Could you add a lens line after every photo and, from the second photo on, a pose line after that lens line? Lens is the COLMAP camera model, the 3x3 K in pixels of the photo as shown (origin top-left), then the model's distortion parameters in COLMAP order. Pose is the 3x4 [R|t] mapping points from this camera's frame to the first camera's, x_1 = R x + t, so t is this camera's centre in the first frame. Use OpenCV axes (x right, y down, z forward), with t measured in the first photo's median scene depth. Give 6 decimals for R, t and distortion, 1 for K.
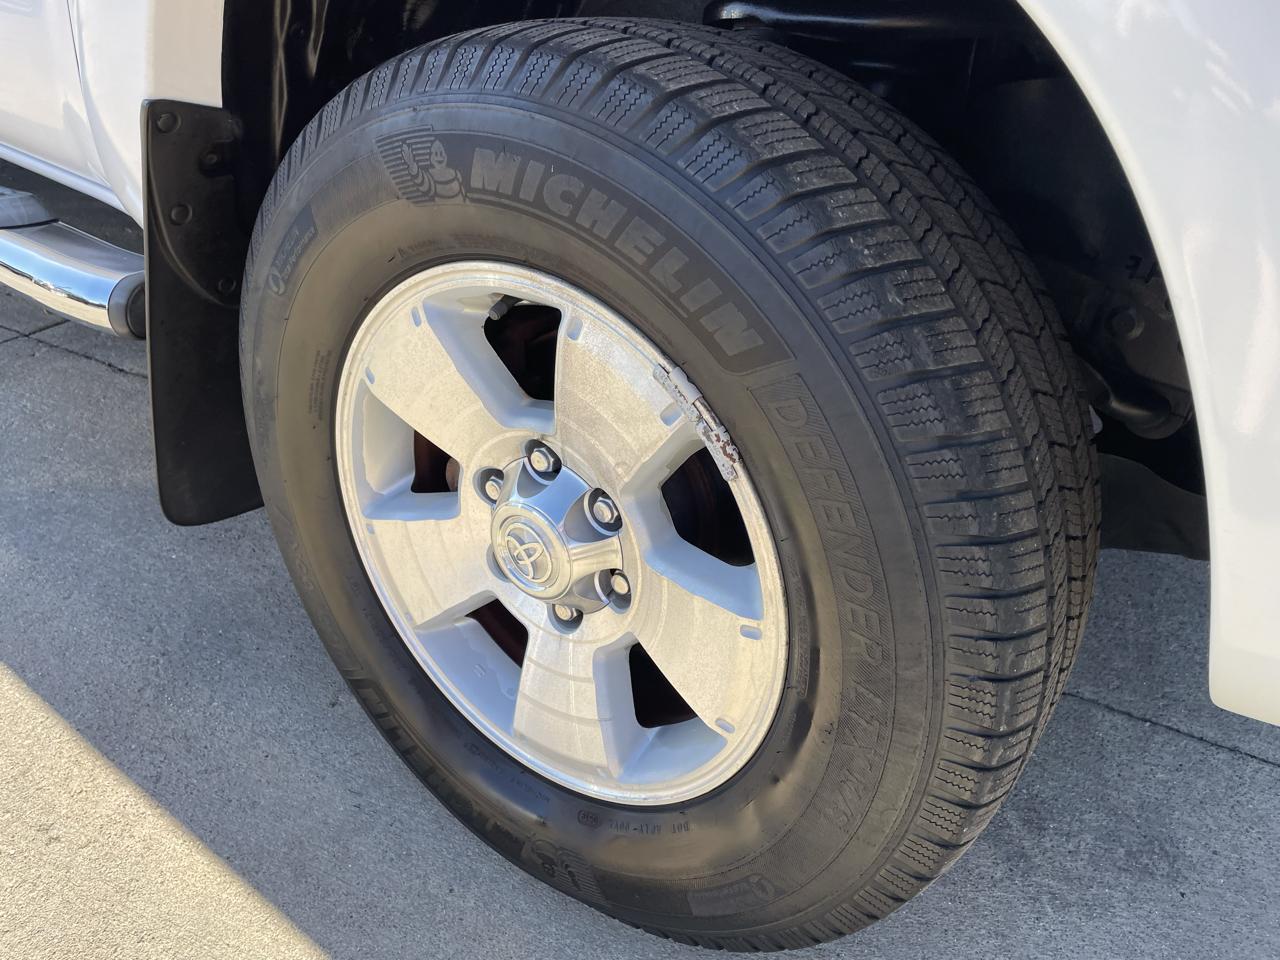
lens RADIAL K [[966.1, 0, 632.5], [0, 966.1, 483.6], [0, 0, 1]] dist [0.091163, -0.118062]
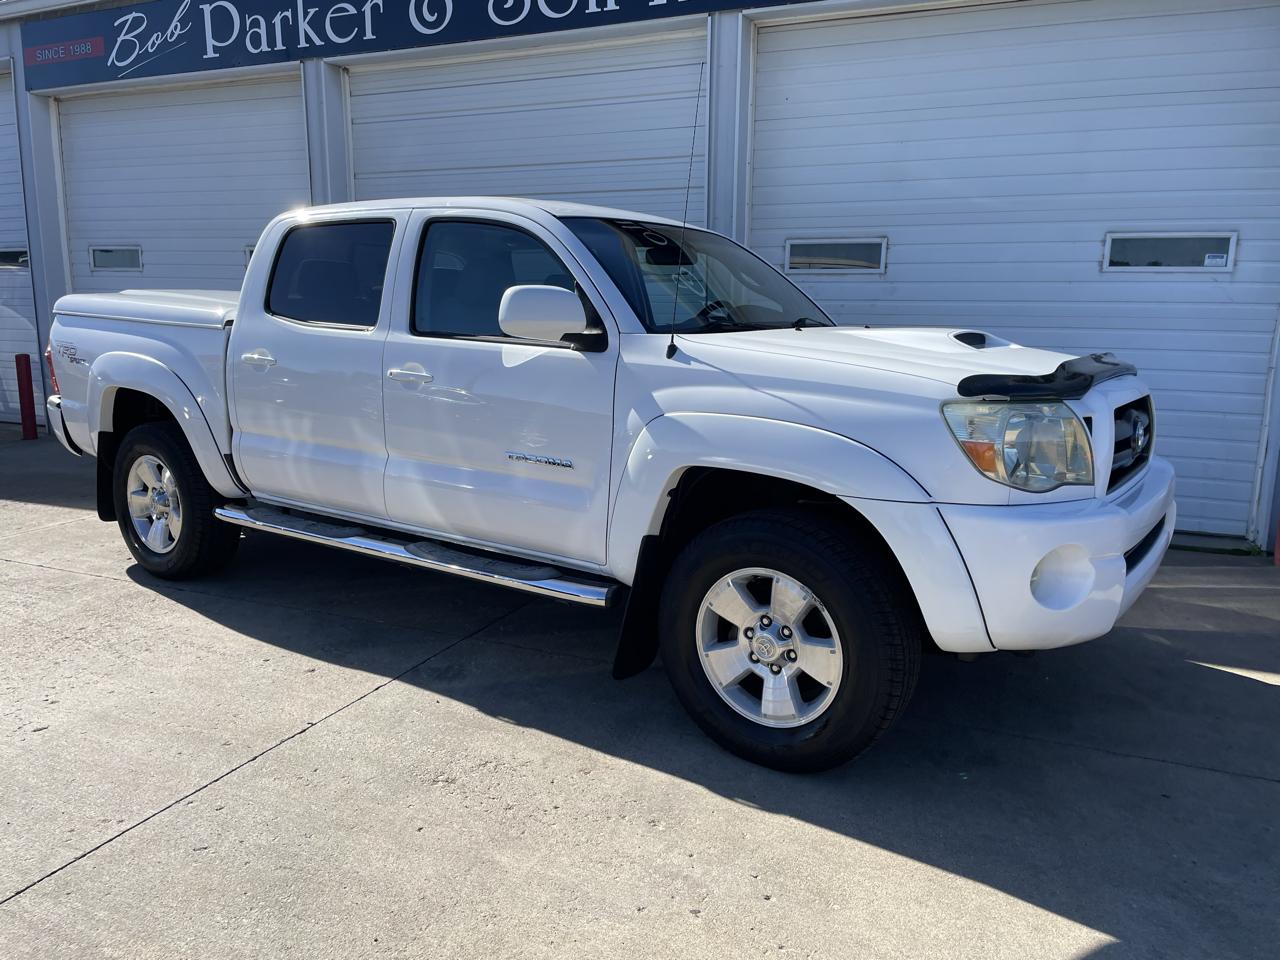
lens RADIAL K [[968.8, 0, 621.0], [0, 968.8, 481.3], [0, 0, 1]] dist [0.092749, -0.123362]
pose [[0.996272, -0.085782, -0.009101, -0.564150], [0.077112, 0.932901, -0.351779, 0.735035], [0.038667, 0.349766, 0.936039, -2.635575]]
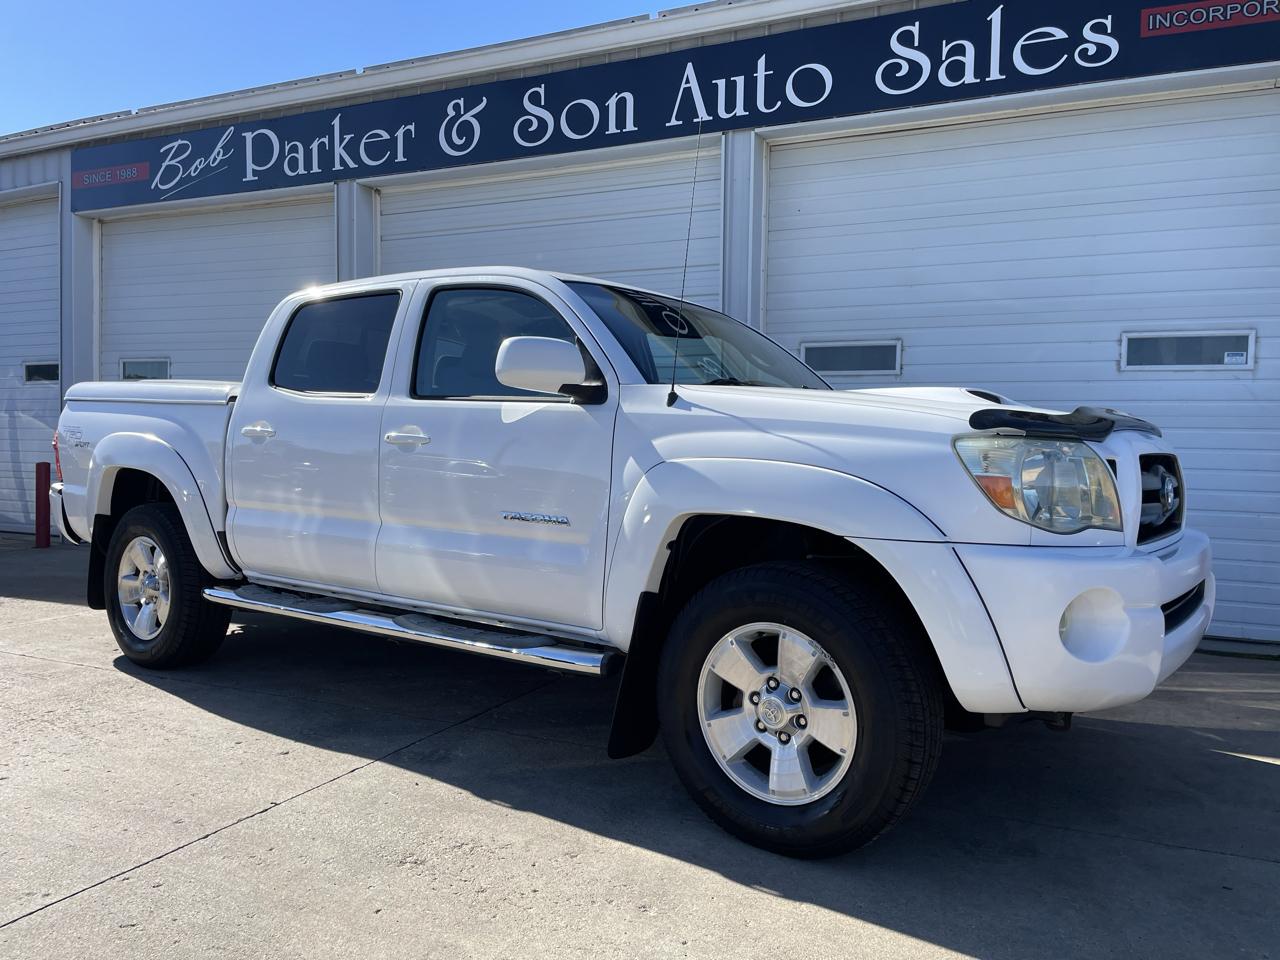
lens RADIAL K [[967.5, 0, 635.0], [0, 967.5, 467.7], [0, 0, 1]] dist [0.089321, -0.114890]
pose [[0.996855, -0.078509, -0.010825, -0.476421], [0.062841, 0.866244, -0.495654, 0.967394], [0.048290, 0.493415, 0.868453, -2.295343]]
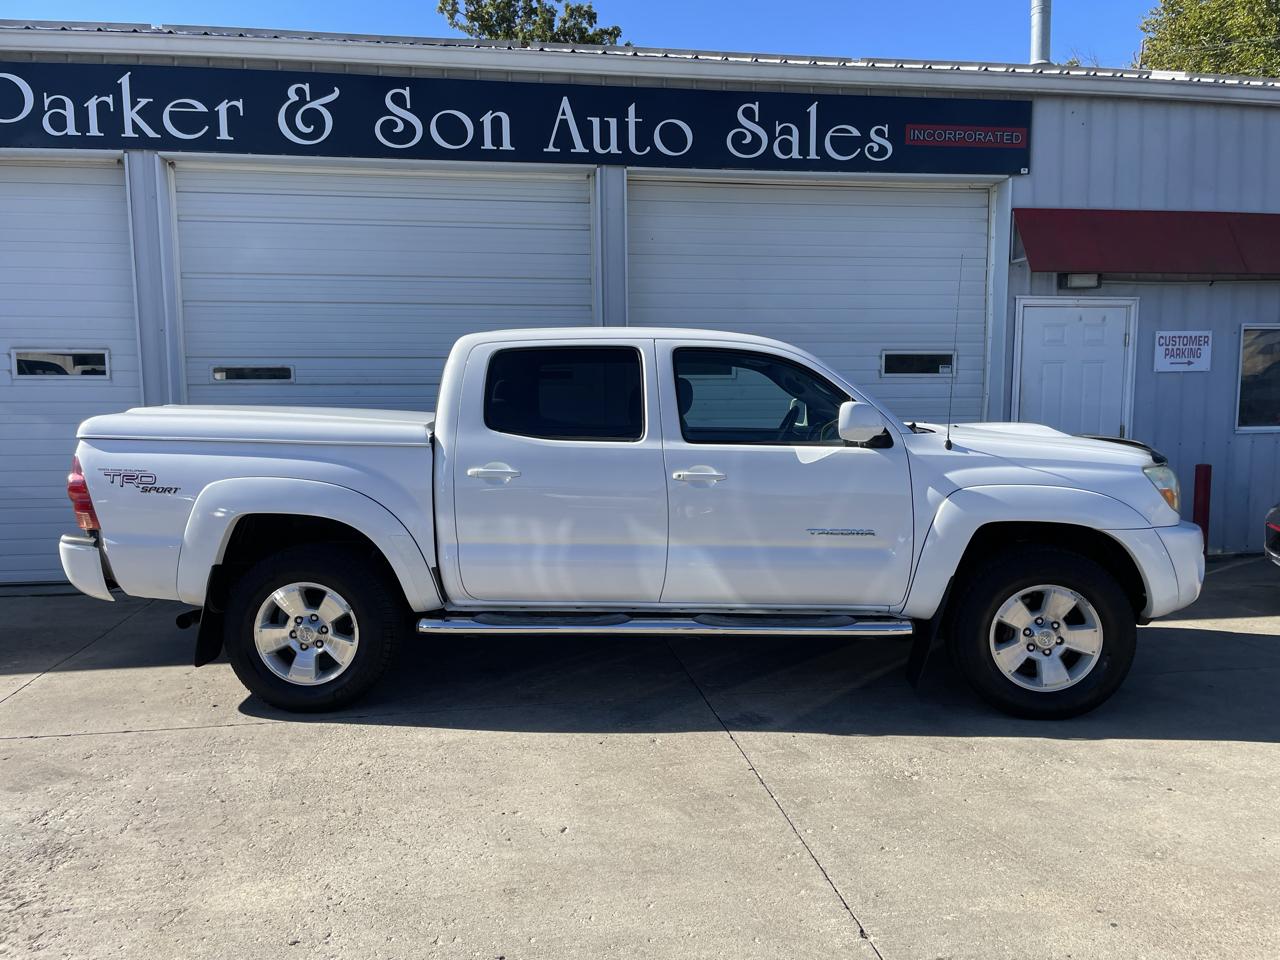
lens RADIAL K [[963.6, 0, 637.8], [0, 963.6, 483.9], [0, 0, 1]] dist [0.089955, -0.118160]
pose [[0.829352, -0.155202, 0.536737, -4.820798], [0.358977, 0.884150, -0.299023, 0.123807], [-0.428147, 0.440672, 0.788986, -2.701186]]
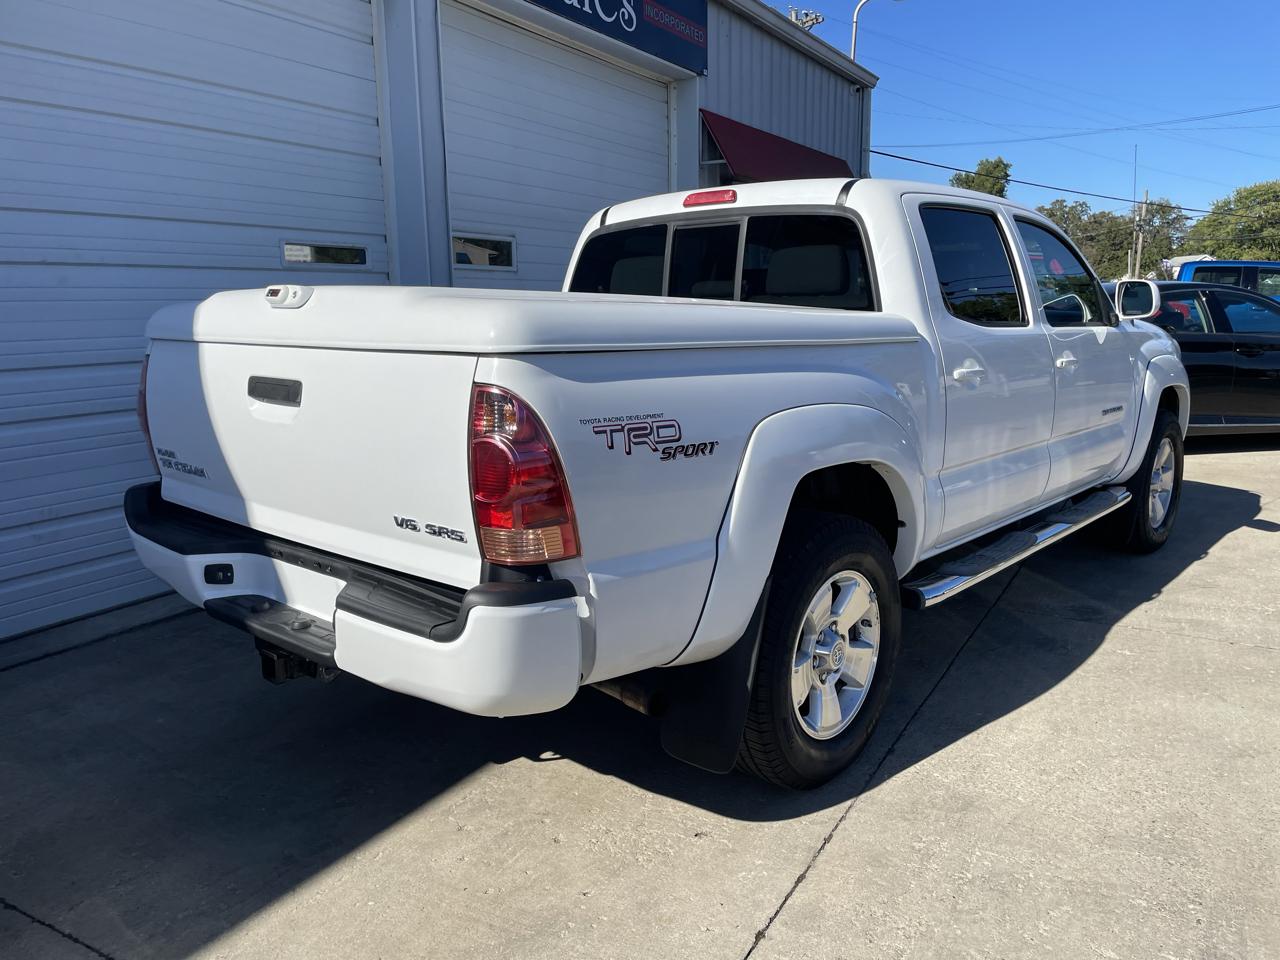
lens RADIAL K [[963.6, 0, 637.8], [0, 963.6, 483.9], [0, 0, 1]] dist [0.089955, -0.118160]
pose [[0.093901, -0.280502, 0.955249, -6.748037], [0.530088, 0.826262, 0.190518, -3.052384], [-0.842727, 0.488477, 0.226278, 2.511085]]
